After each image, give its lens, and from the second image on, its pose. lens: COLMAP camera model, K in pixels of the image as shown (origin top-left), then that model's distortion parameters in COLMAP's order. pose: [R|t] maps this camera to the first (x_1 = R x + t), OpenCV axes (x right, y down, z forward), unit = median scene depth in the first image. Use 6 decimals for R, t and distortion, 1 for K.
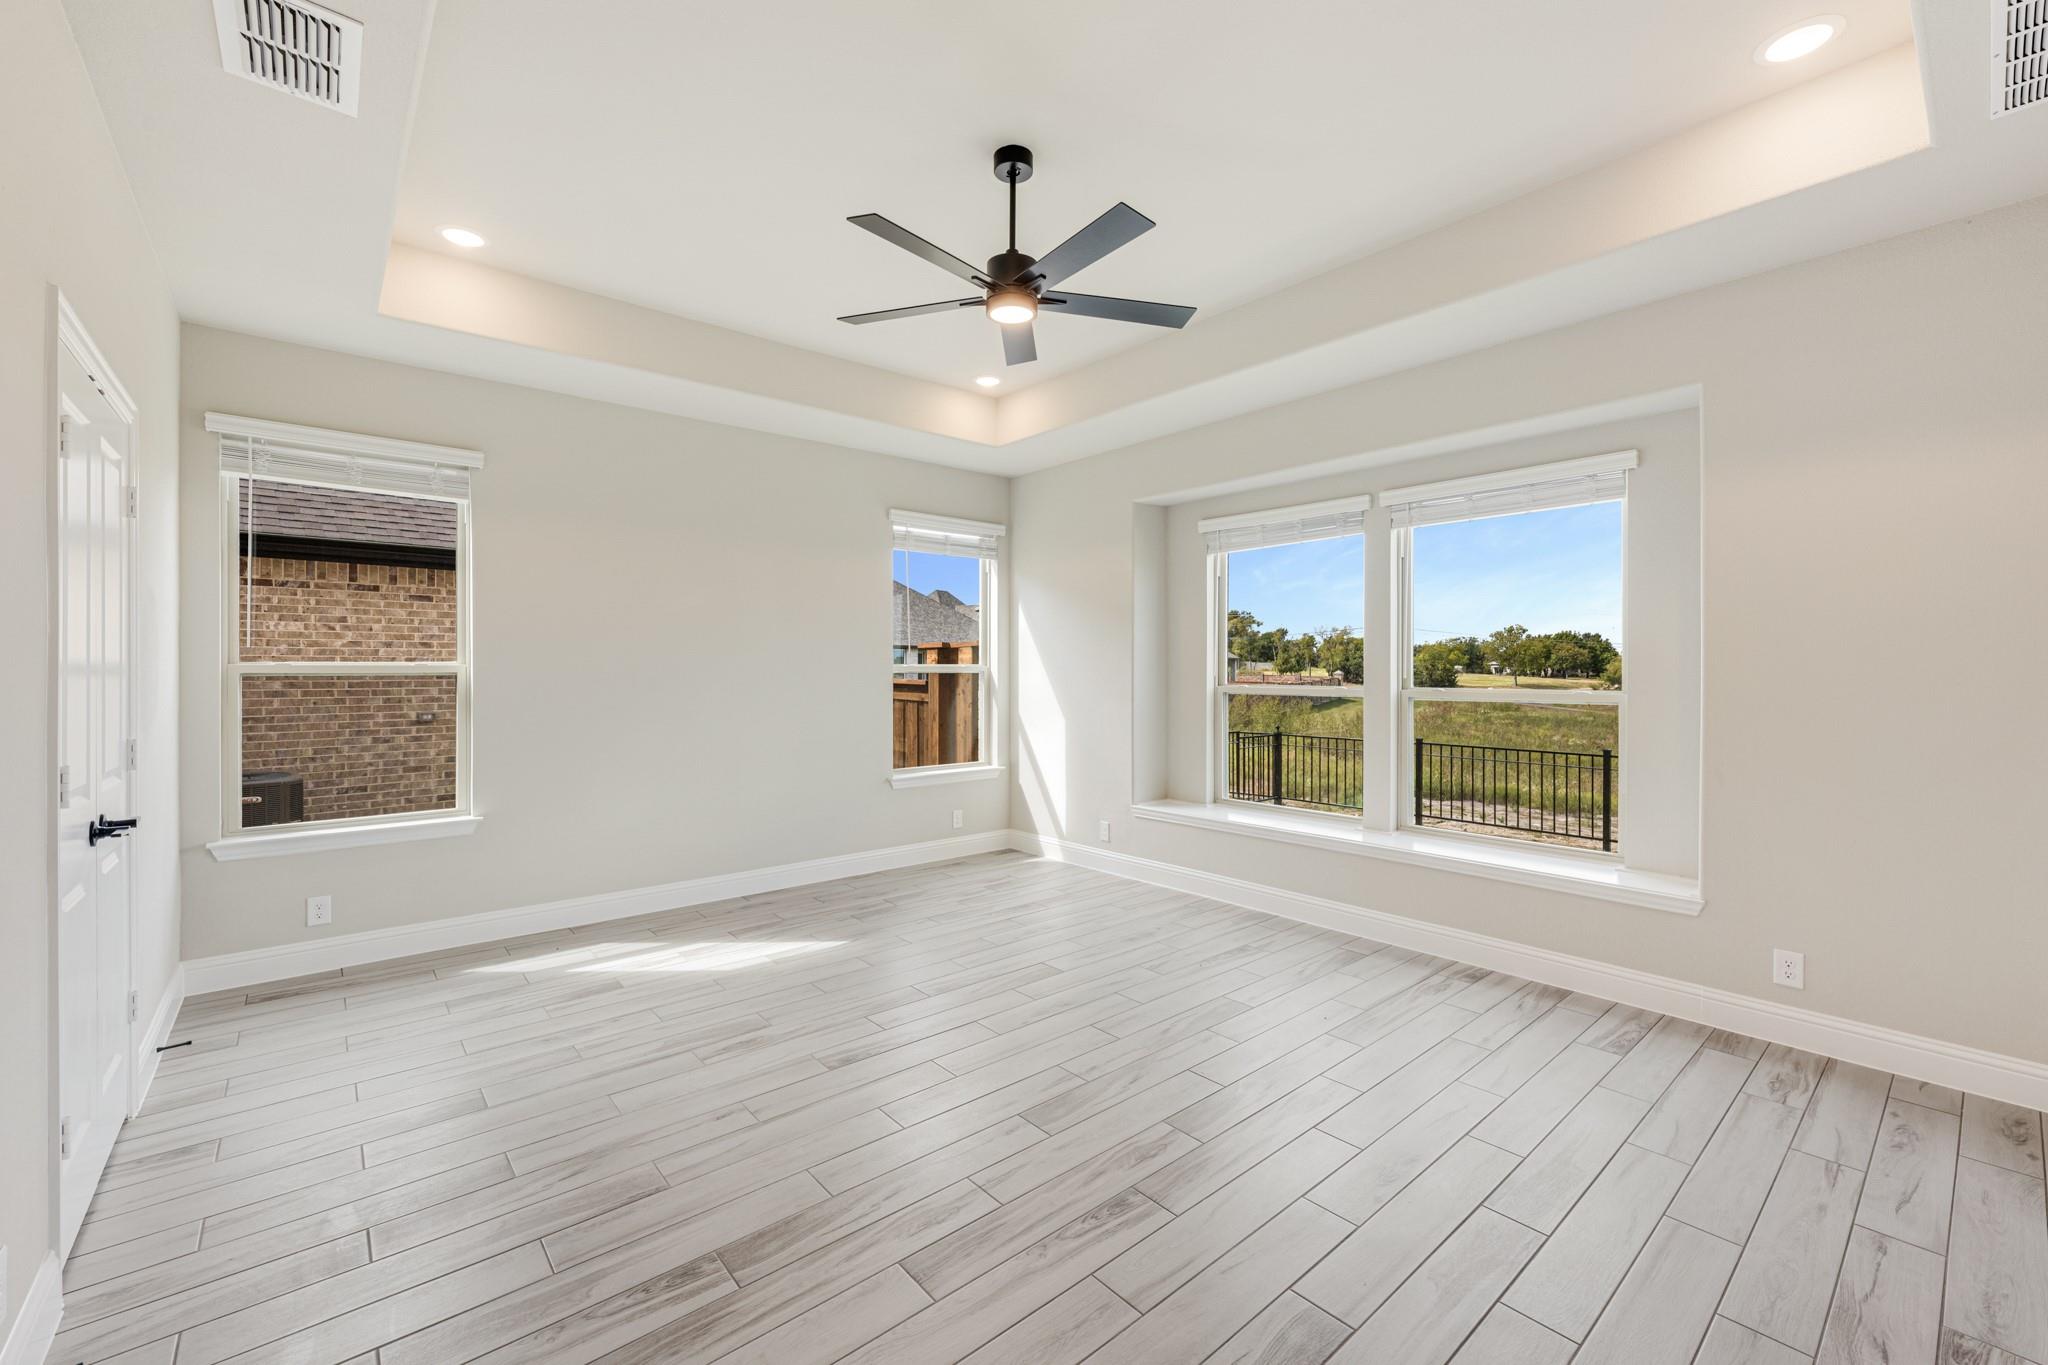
lens RADIAL K [[838.1, 0, 1026.5], [0, 838.1, 673.4], [0, 0, 1]] dist [0.001245, 0.000136]
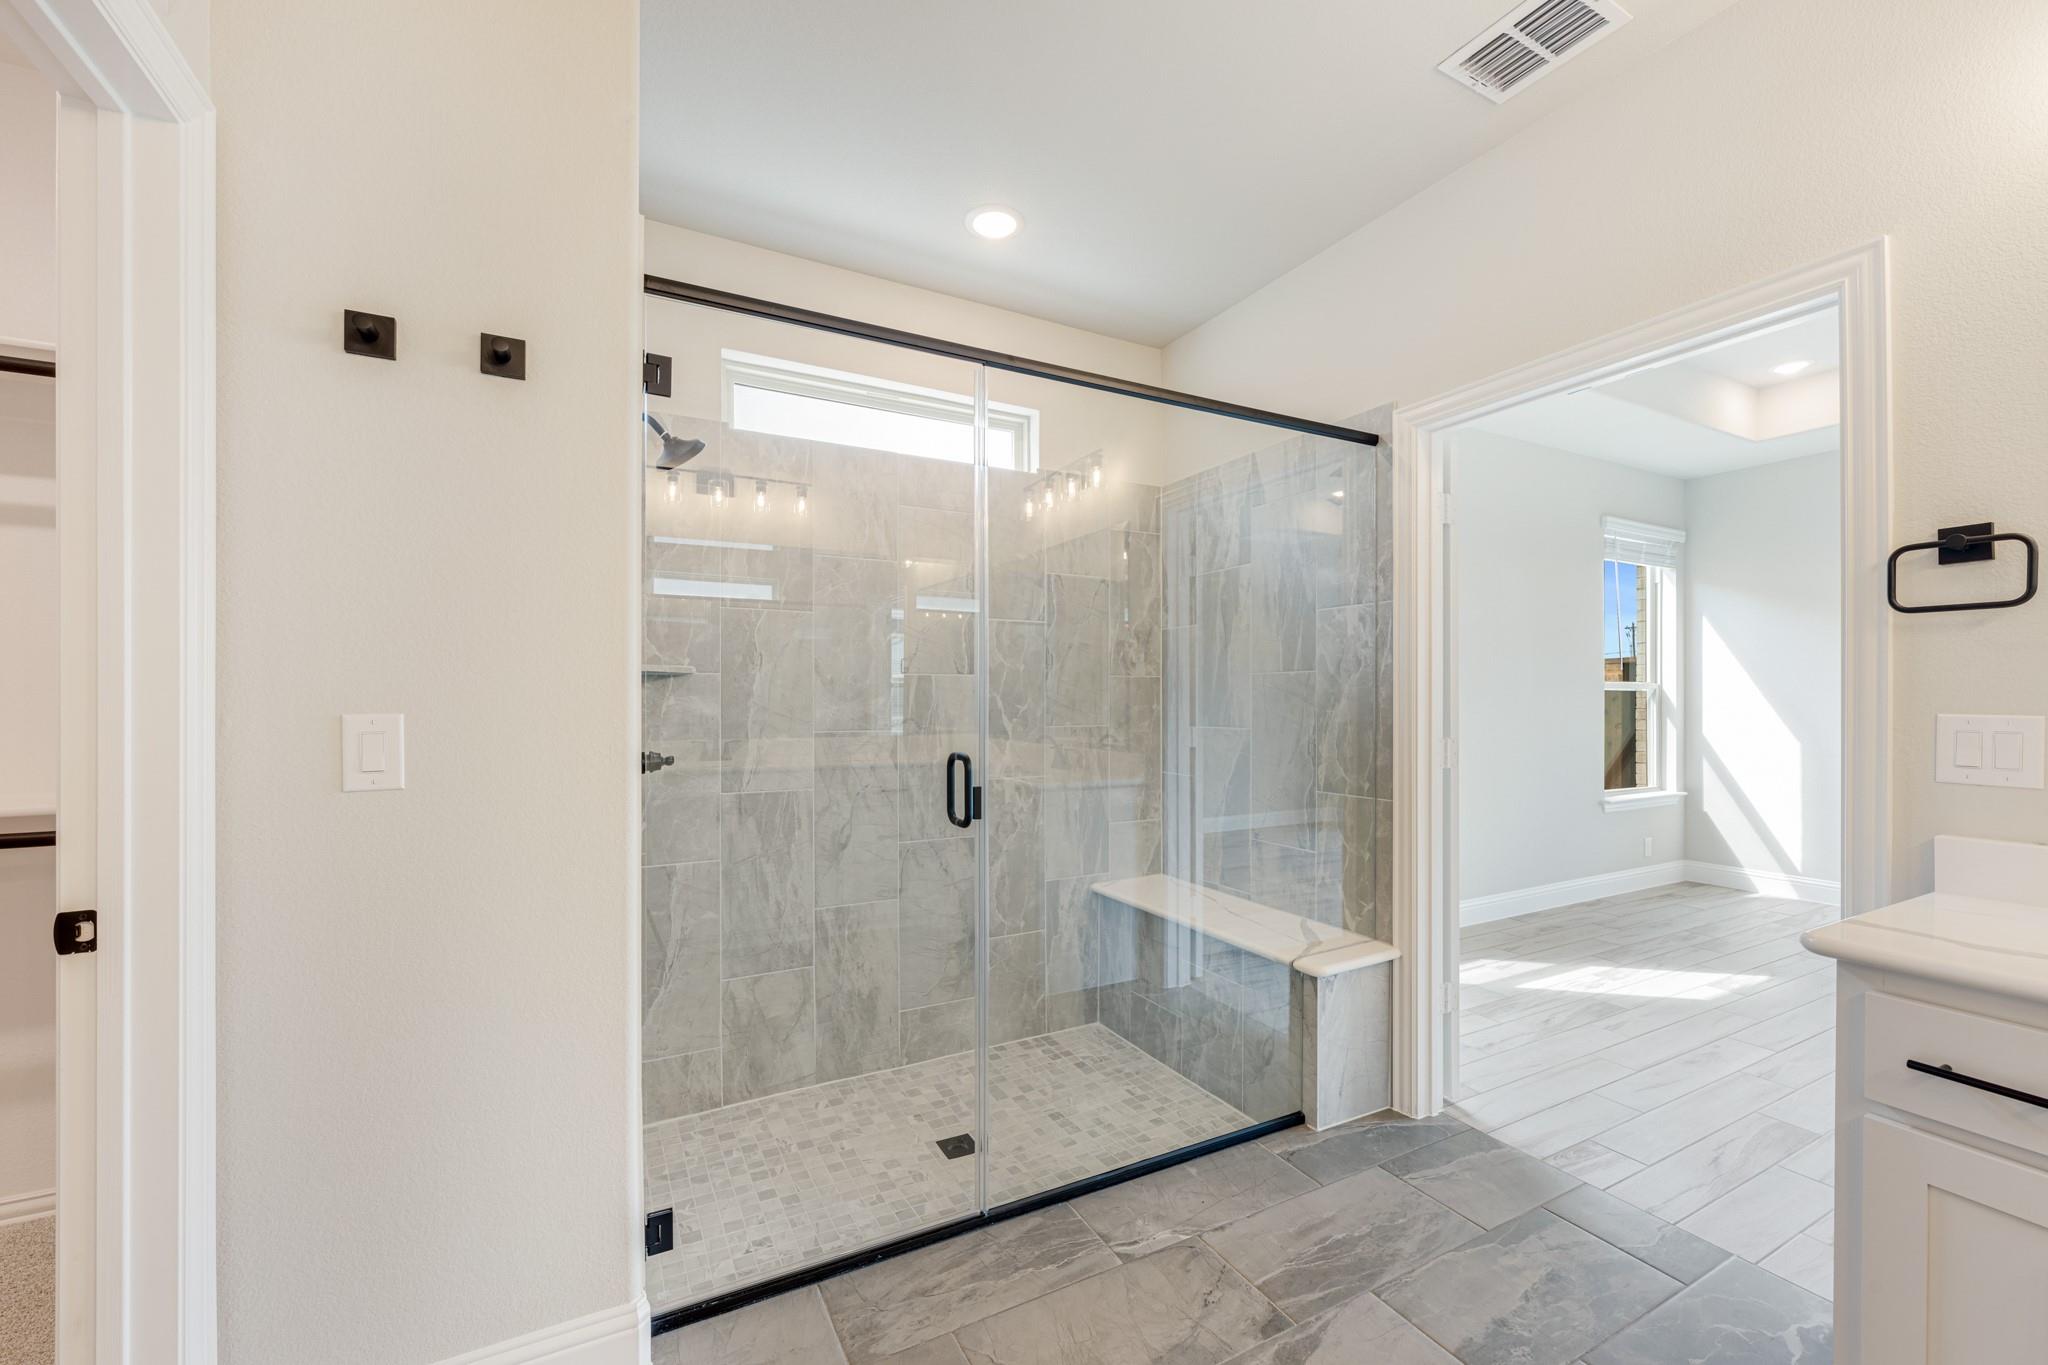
lens RADIAL K [[838.1, 0, 1027.9], [0, 838.1, 686.2], [0, 0, 1]] dist [0.001245, 0.000136]
pose [[0.977741, 0.000910, -0.209812, -0.585061], [-0.003454, 0.999925, -0.011759, 0.008961], [0.209785, 0.012222, 0.977671, -0.060489]]
